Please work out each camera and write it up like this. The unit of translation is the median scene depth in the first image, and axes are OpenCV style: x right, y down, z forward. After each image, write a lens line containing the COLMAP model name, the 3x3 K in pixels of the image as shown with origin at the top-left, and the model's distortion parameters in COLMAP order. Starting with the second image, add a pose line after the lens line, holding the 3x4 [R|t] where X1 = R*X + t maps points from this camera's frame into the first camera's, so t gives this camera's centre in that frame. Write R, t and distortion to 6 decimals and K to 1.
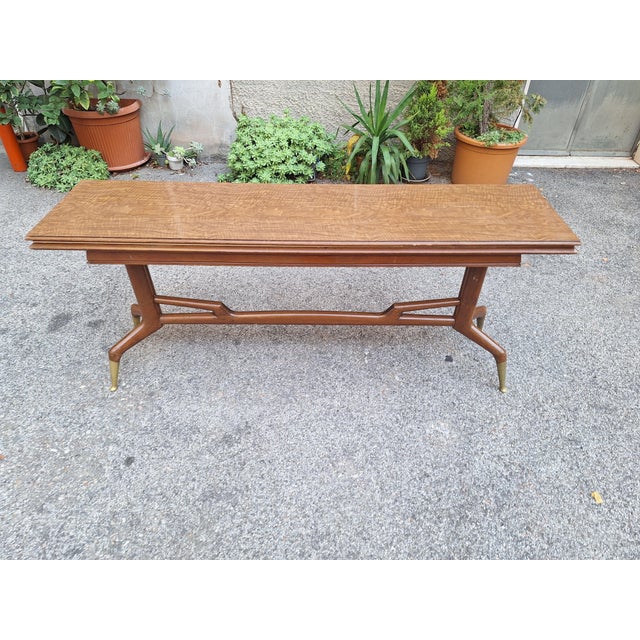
lens RADIAL K [[453.5, 0, 326.6], [0, 453.5, 325.0], [0, 0, 1]] dist [0.060356, -0.063305]
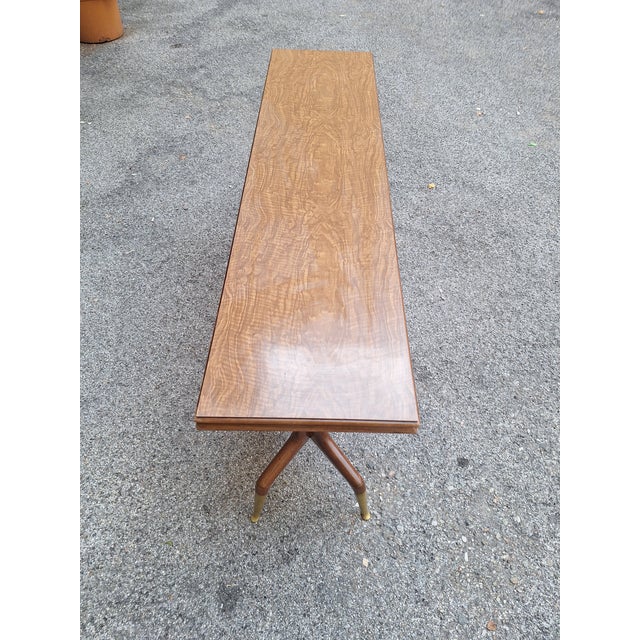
lens RADIAL K [[453.5, 0, 327.9], [0, 453.5, 307.0], [0, 0, 1]] dist [0.060356, -0.063305]
pose [[0.003335, -0.768066, 0.640362, -0.655666], [0.628617, 0.499630, 0.595995, -0.506559], [-0.777708, 0.400555, 0.484486, 0.515726]]
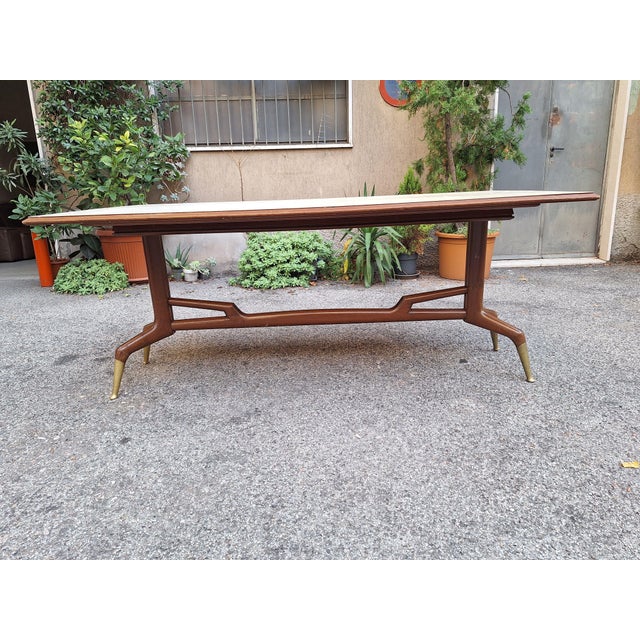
lens RADIAL K [[453.5, 0, 332.0], [0, 453.5, 314.9], [0, 0, 1]] dist [0.060356, -0.063305]
pose [[0.998355, -0.054085, 0.019041, -0.025919], [0.057093, 0.906959, -0.417333, 0.388643], [0.005302, 0.417733, 0.908554, 0.071128]]
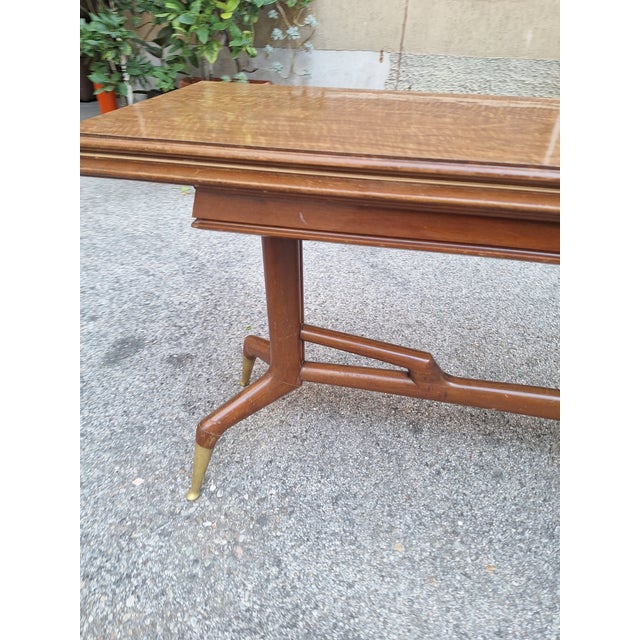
lens RADIAL K [[453.5, 0, 332.5], [0, 453.5, 327.4], [0, 0, 1]] dist [0.060356, -0.063305]
pose [[0.983288, 0.117401, -0.139145, -0.249903], [-0.129924, 0.987908, -0.084597, -0.022556], [0.127531, 0.101261, 0.986652, 0.472628]]
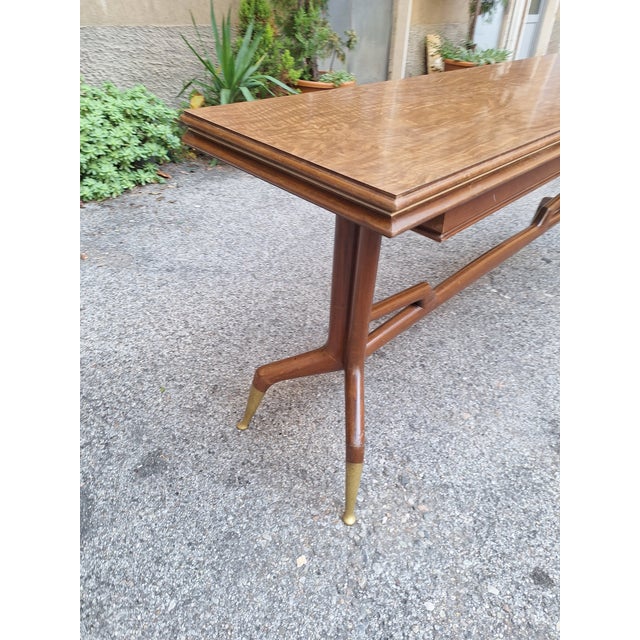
lens RADIAL K [[453.5, 0, 337.4], [0, 453.5, 323.8], [0, 0, 1]] dist [0.060356, -0.063305]
pose [[0.685357, -0.419432, 0.595284, -0.653651], [0.435382, 0.891281, 0.126729, -0.118151], [-0.583720, 0.172321, 0.793459, 0.543197]]
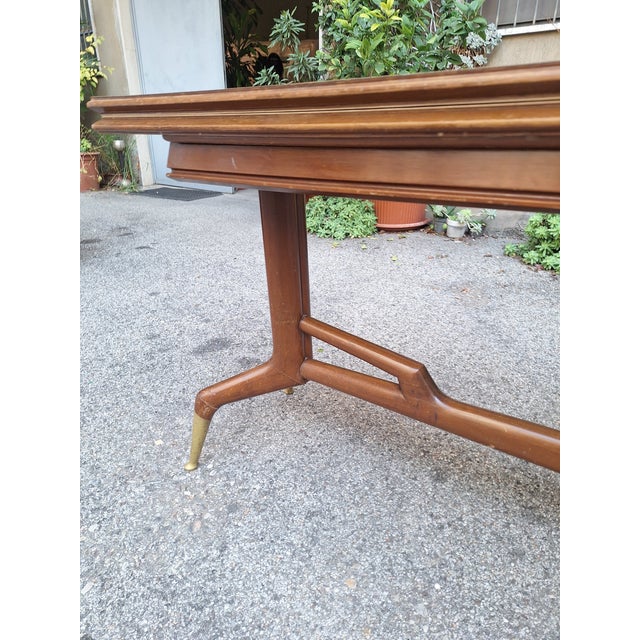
lens RADIAL K [[453.5, 0, 324.4], [0, 453.5, 326.5], [0, 0, 1]] dist [0.060356, -0.063305]
pose [[0.805539, 0.219629, -0.550336, -0.075254], [-0.360836, 0.918523, -0.161596, 0.017386], [0.470005, 0.328753, 0.819156, 0.553994]]
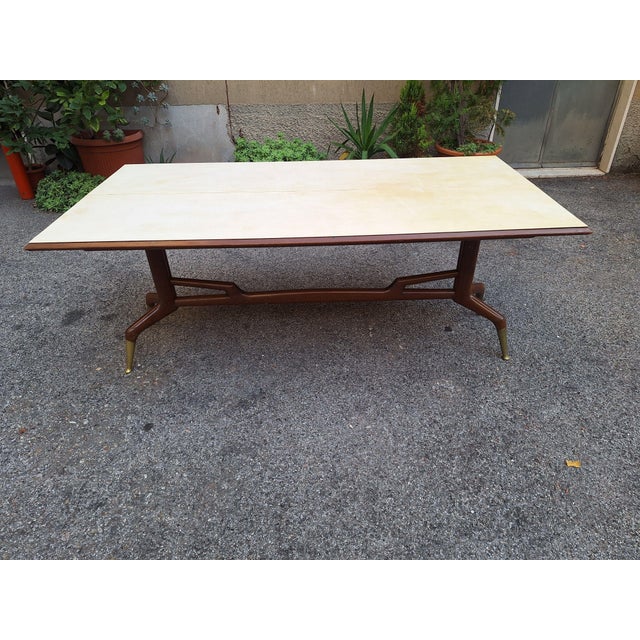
lens RADIAL K [[453.5, 0, 335.7], [0, 453.5, 316.0], [0, 0, 1]] dist [0.060356, -0.063305]
pose [[0.998145, -0.050133, 0.034534, -0.028028], [0.053849, 0.991698, -0.116768, 0.158856], [-0.028394, 0.118411, 0.992559, -0.049602]]
